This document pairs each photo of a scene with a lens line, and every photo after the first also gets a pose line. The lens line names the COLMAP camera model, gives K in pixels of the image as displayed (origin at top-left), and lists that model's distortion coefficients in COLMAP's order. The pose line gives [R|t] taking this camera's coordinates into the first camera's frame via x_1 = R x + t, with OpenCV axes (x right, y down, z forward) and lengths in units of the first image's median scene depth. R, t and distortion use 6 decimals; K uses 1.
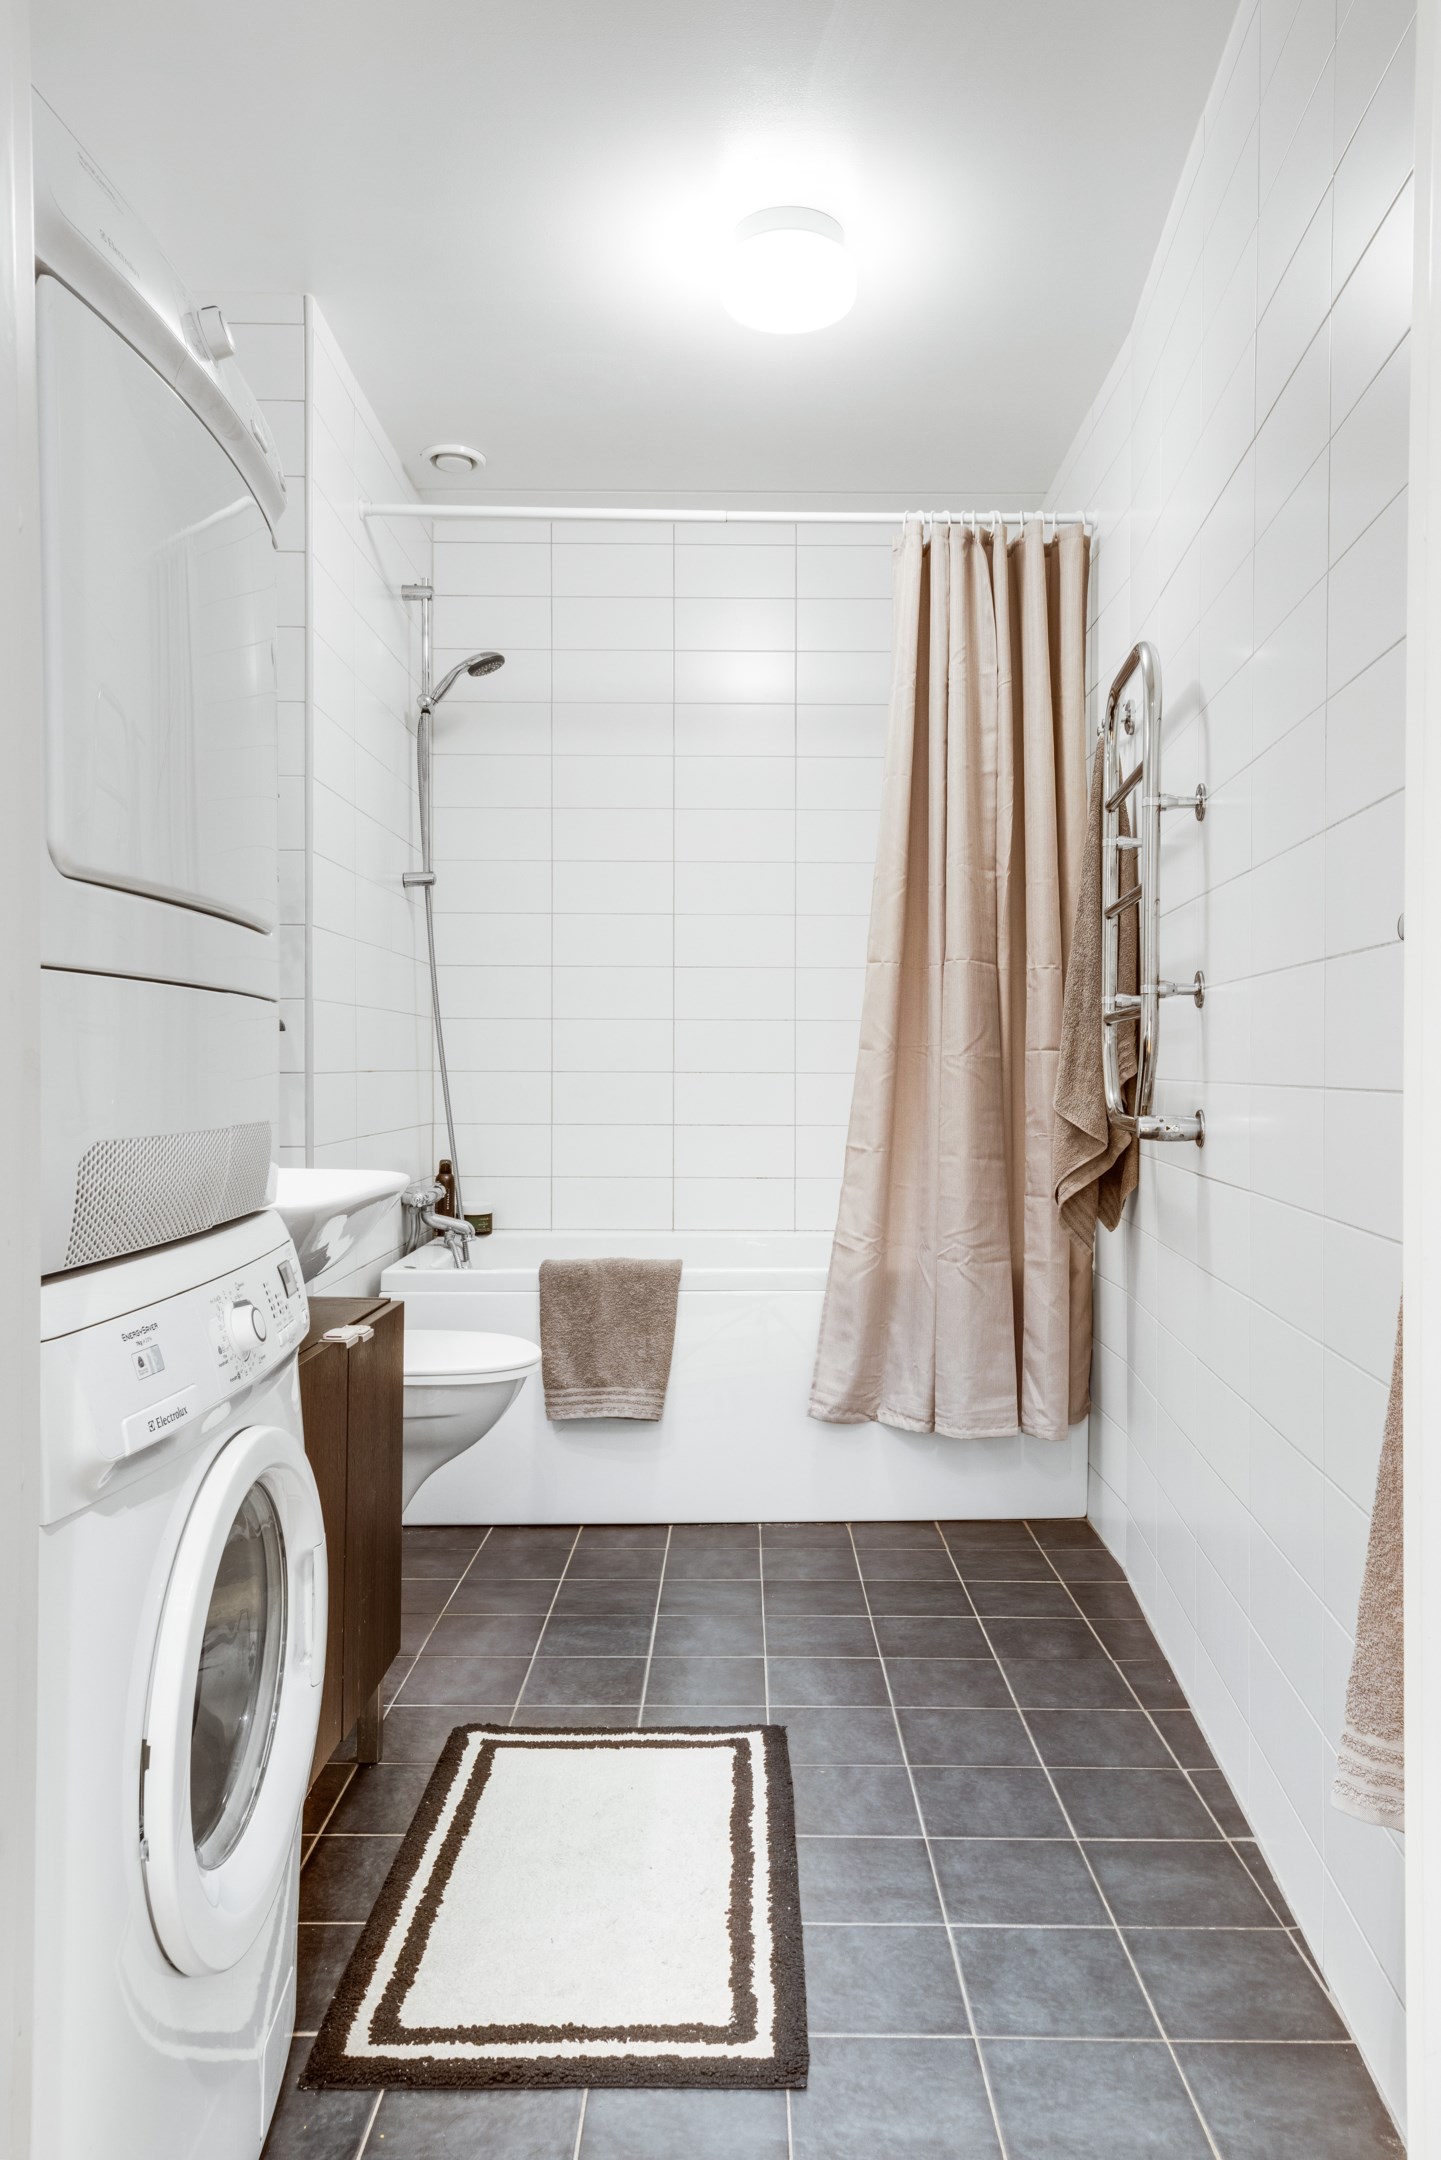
lens RADIAL K [[1464.6, 0, 725.5], [0, 1464.6, 1078.6], [0, 0, 1]] dist [0.041490, 0.006459]
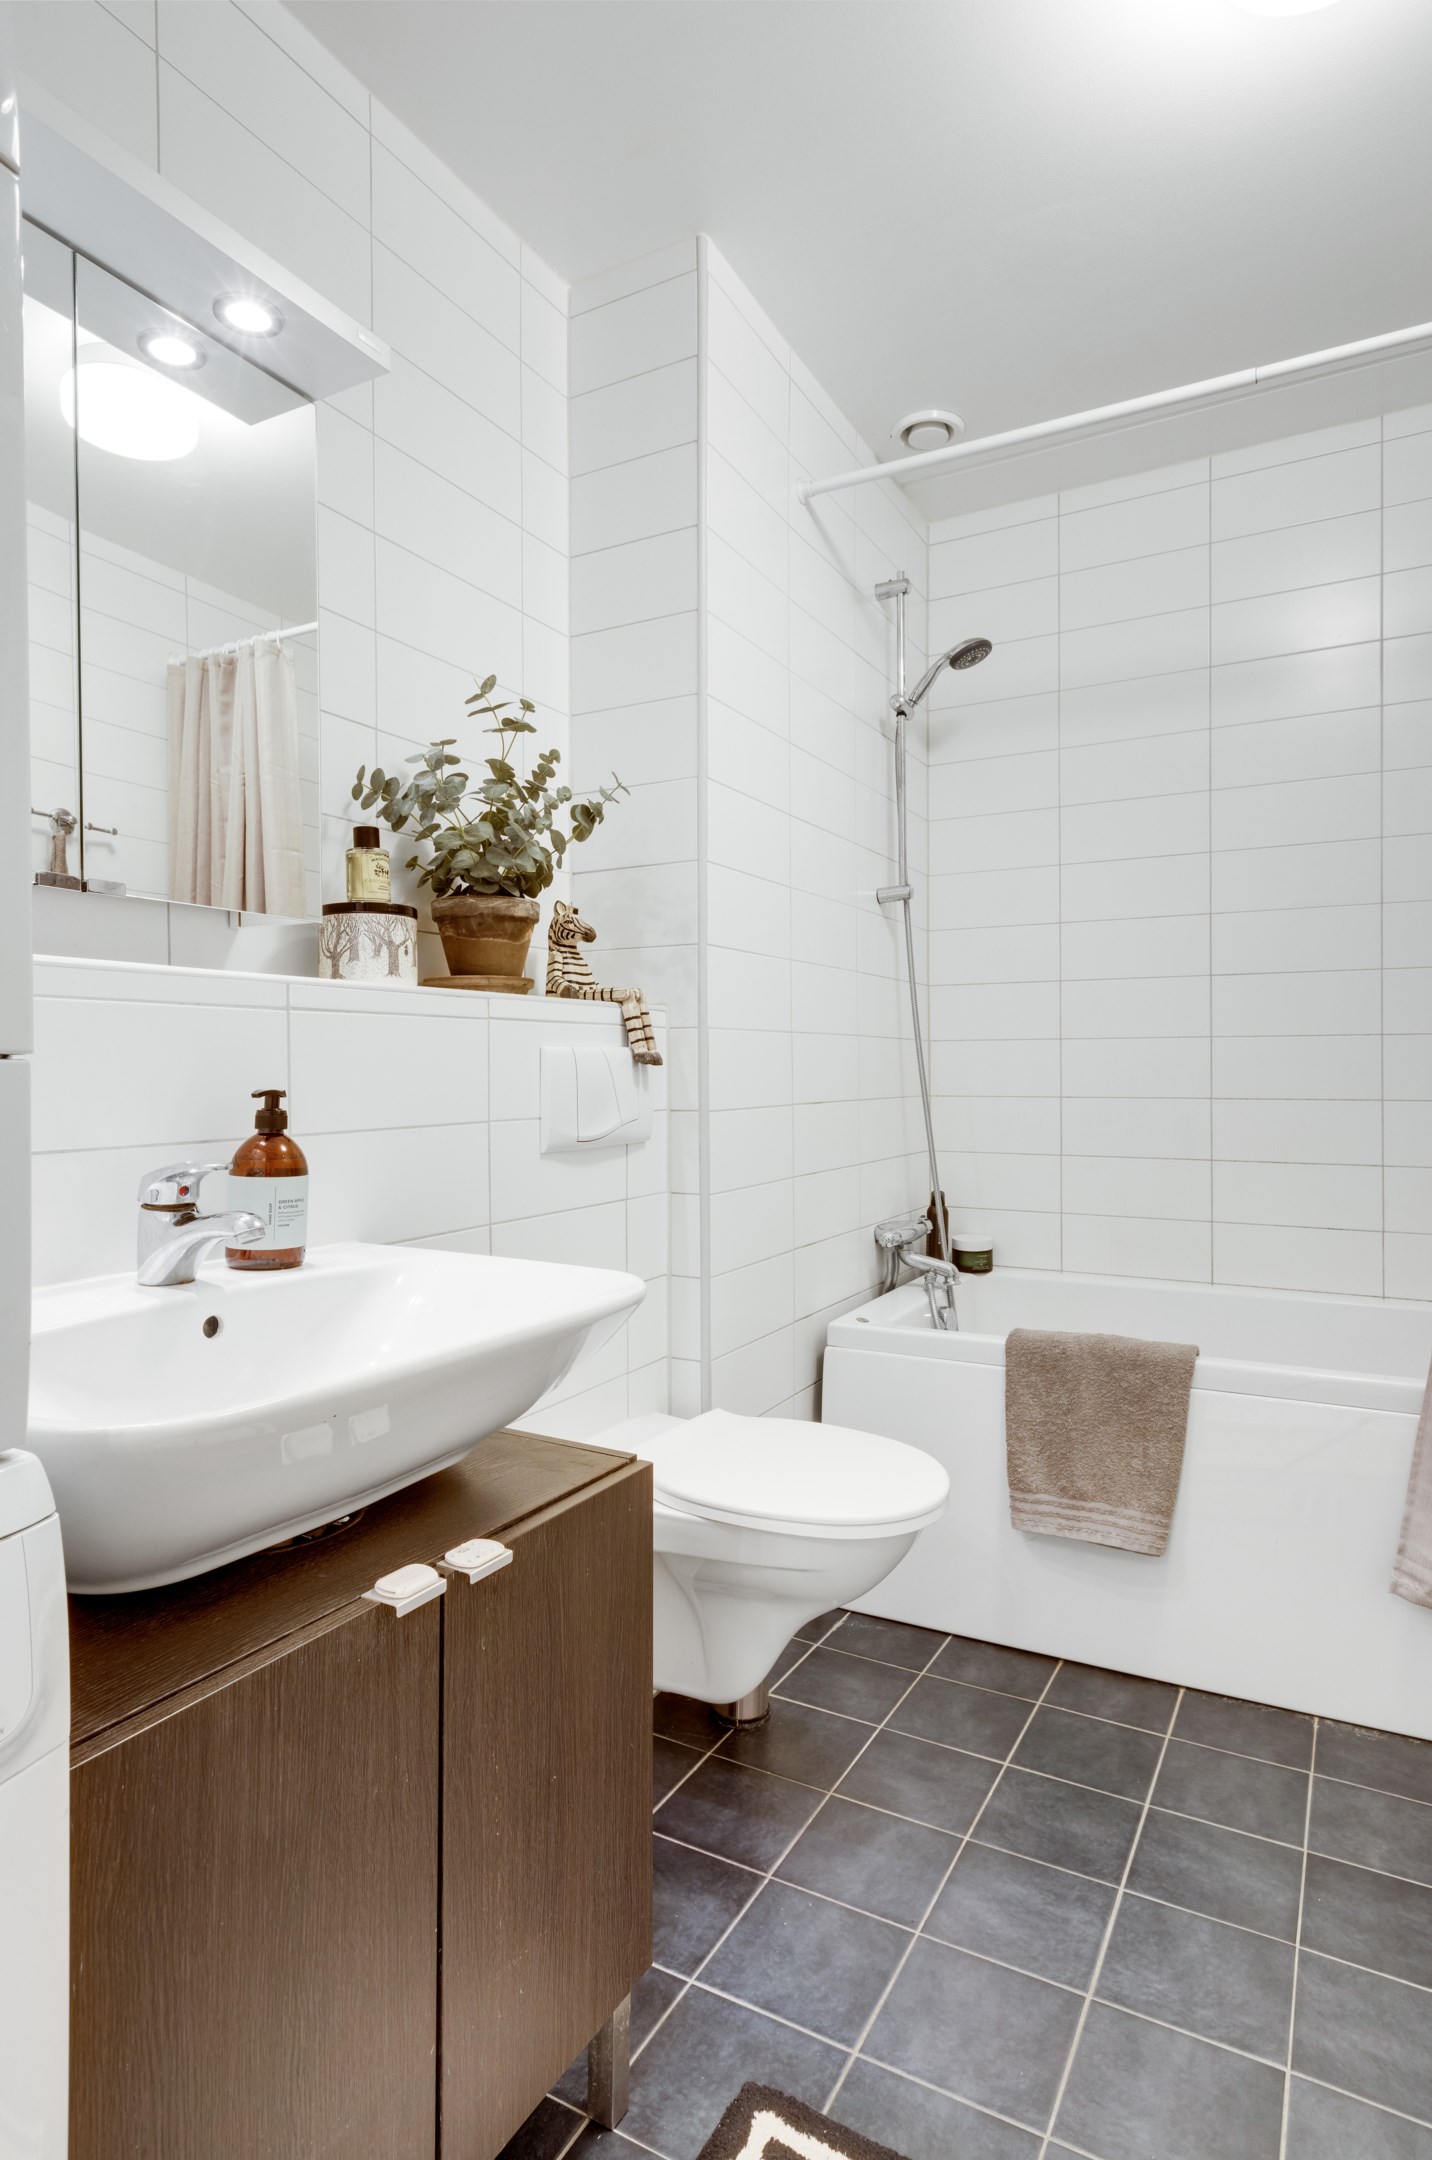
lens RADIAL K [[1058.0, 0, 714.0], [0, 1058.0, 1070.6], [0, 0, 1]] dist [0.014928, -0.003000]
pose [[0.855544, -0.004308, -0.517712, 0.045006], [0.001173, 0.999979, -0.006383, -0.020941], [0.517729, 0.004853, 0.855531, 0.394338]]
